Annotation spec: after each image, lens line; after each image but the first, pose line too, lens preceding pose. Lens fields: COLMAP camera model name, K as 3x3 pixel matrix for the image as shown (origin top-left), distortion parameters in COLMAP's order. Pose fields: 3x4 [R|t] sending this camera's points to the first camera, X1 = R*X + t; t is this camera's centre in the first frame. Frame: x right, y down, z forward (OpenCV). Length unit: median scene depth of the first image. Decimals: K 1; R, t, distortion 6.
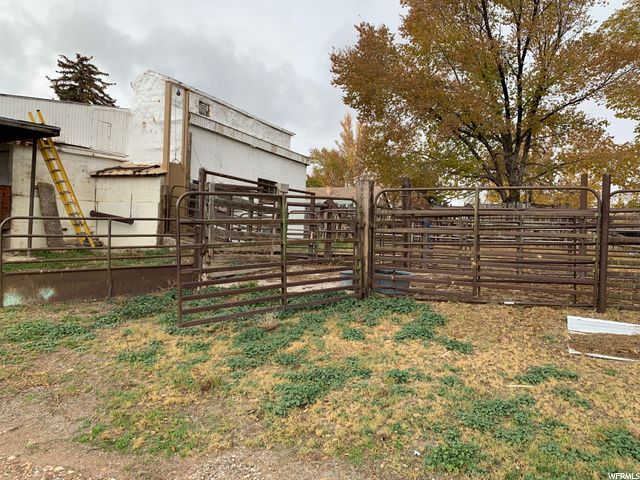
lens RADIAL K [[485.6, 0, 318.6], [0, 485.6, 239.9], [0, 0, 1]] dist [0.057982, -0.063901]
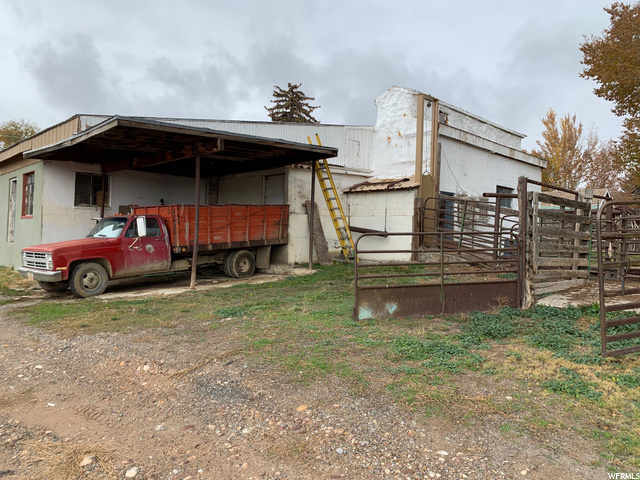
lens RADIAL K [[485.6, 0, 318.6], [0, 485.6, 239.9], [0, 0, 1]] dist [0.057982, -0.063901]
pose [[0.942647, -0.015806, -0.333418, -0.163962], [0.008726, 0.999704, -0.022721, -0.005016], [0.333678, 0.018508, 0.942505, -0.002236]]
